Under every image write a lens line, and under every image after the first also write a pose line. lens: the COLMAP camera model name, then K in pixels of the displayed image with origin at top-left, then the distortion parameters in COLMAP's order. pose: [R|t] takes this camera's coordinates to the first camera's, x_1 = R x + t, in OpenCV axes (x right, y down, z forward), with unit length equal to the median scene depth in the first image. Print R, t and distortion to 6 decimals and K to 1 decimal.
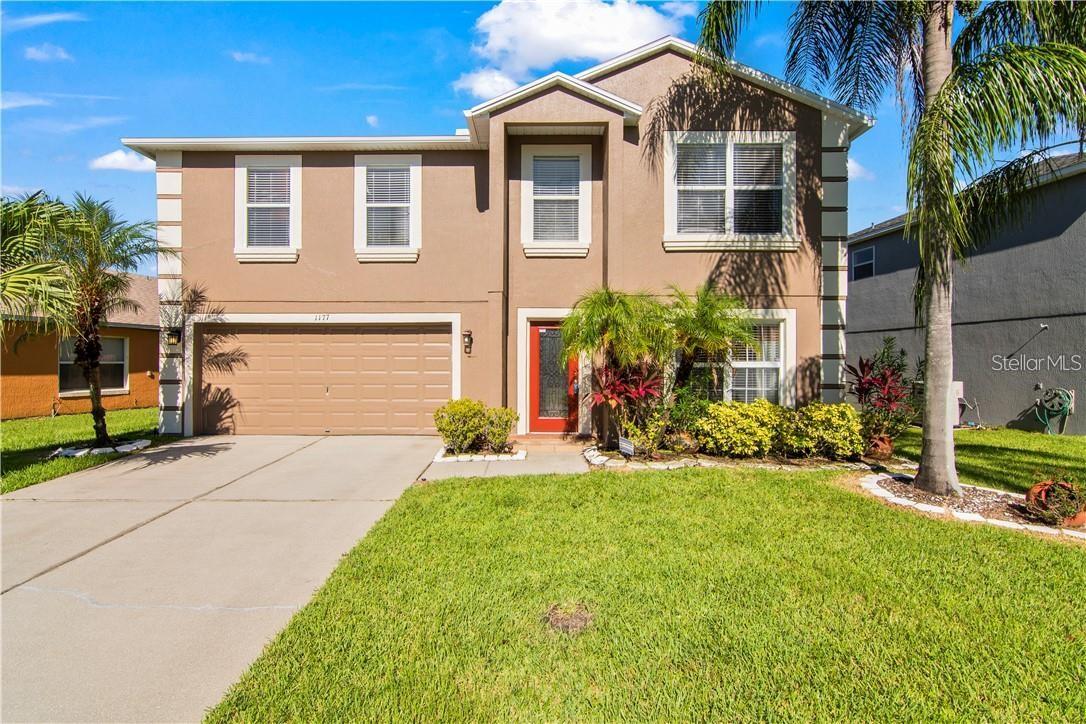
lens RADIAL K [[523.3, 0, 542.3], [0, 523.3, 357.0], [0, 0, 1]] dist [0.003761, 0.000963]
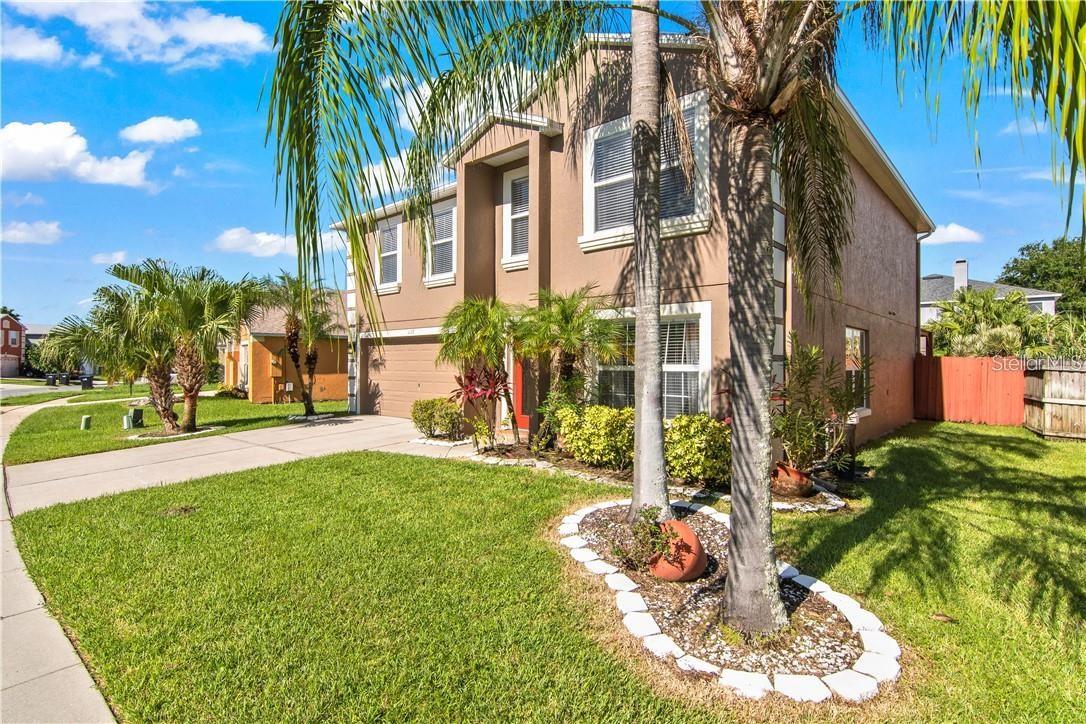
lens RADIAL K [[554.4, 0, 543.2], [0, 554.4, 365.1], [0, 0, 1]] dist [0.002030, 0.000080]
pose [[0.759263, 0.000148, -0.650784, 0.849656], [0.006650, 0.999946, 0.007986, 0.000927], [0.650750, -0.010391, 0.759221, 0.152828]]
